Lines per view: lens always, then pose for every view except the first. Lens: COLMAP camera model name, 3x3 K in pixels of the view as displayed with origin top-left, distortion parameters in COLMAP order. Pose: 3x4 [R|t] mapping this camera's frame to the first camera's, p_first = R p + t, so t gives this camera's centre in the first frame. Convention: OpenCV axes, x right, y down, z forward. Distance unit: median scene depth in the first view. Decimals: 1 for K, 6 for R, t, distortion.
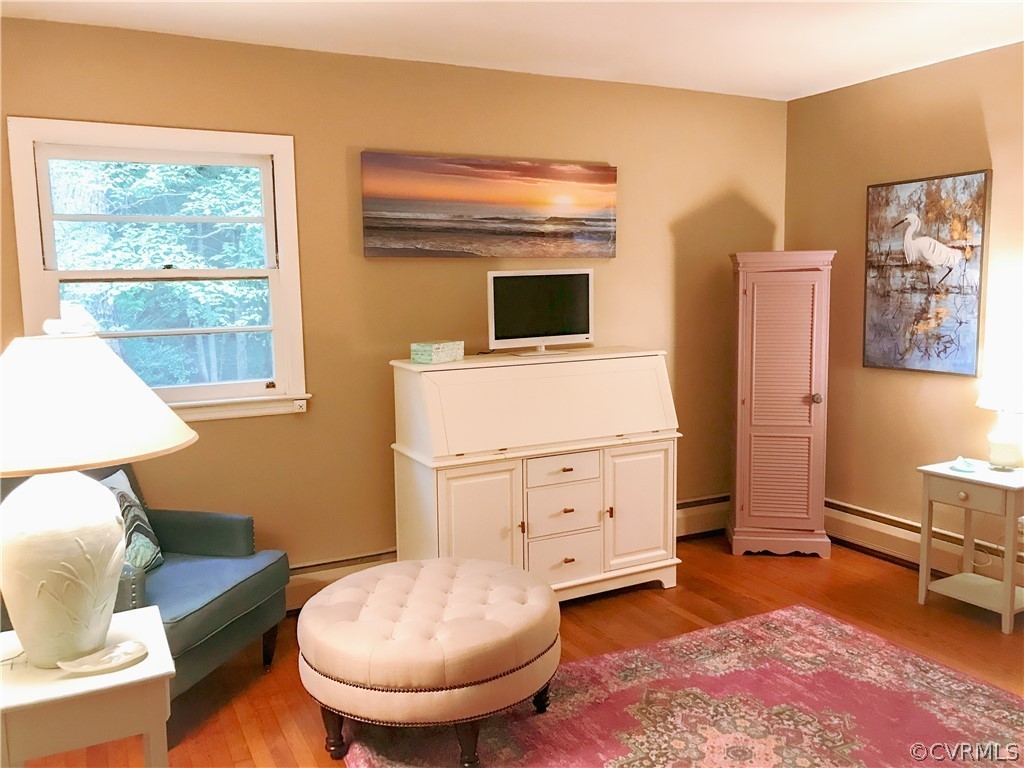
lens RADIAL K [[842.9, 0, 512.0], [0, 842.9, 384.0], [0, 0, 1]] dist [0.012294, 0.000186]
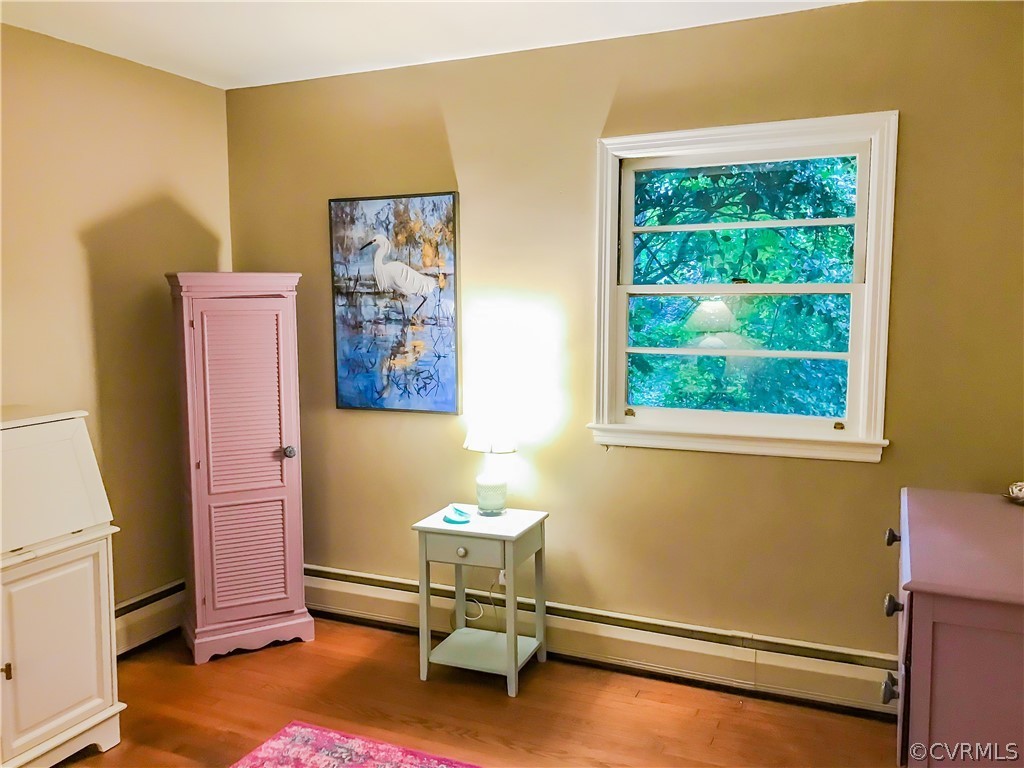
lens RADIAL K [[862.5, 0, 506.5], [0, 862.5, 379.4], [0, 0, 1]] dist [0.083731, -0.080634]
pose [[0.799164, -0.051109, 0.598936, 0.026906], [0.065889, 0.997823, -0.002769, -0.039130], [-0.597490, 0.041677, 0.800792, 0.201515]]
